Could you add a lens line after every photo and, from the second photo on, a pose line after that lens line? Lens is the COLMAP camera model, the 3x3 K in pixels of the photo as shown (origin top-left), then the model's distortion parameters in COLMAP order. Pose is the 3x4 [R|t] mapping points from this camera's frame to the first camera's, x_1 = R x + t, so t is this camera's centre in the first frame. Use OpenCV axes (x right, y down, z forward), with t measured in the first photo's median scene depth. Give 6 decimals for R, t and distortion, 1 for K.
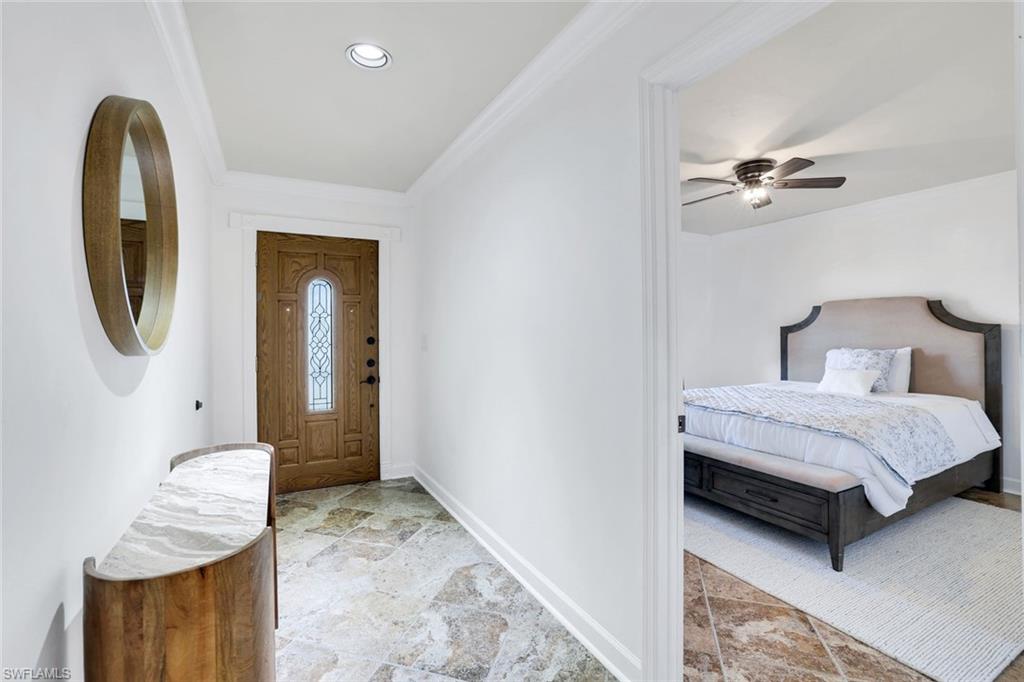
lens RADIAL K [[446.0, 0, 496.4], [0, 446.0, 332.5], [0, 0, 1]] dist [-0.040982, 0.012856]
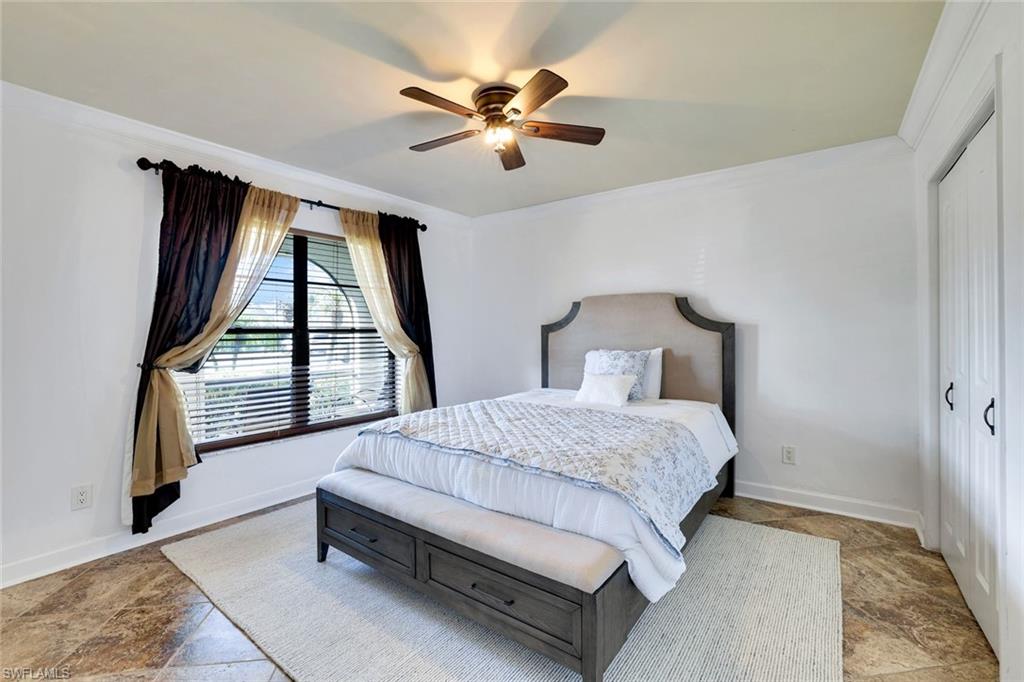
lens RADIAL K [[446.0, 0, 500.3], [0, 446.0, 331.8], [0, 0, 1]] dist [-0.040982, 0.012856]
pose [[0.901011, 0.000617, 0.433796, 0.283030], [-0.000353, 1.000000, -0.000690, 0.001107], [-0.433796, 0.000469, 0.901011, 0.357726]]
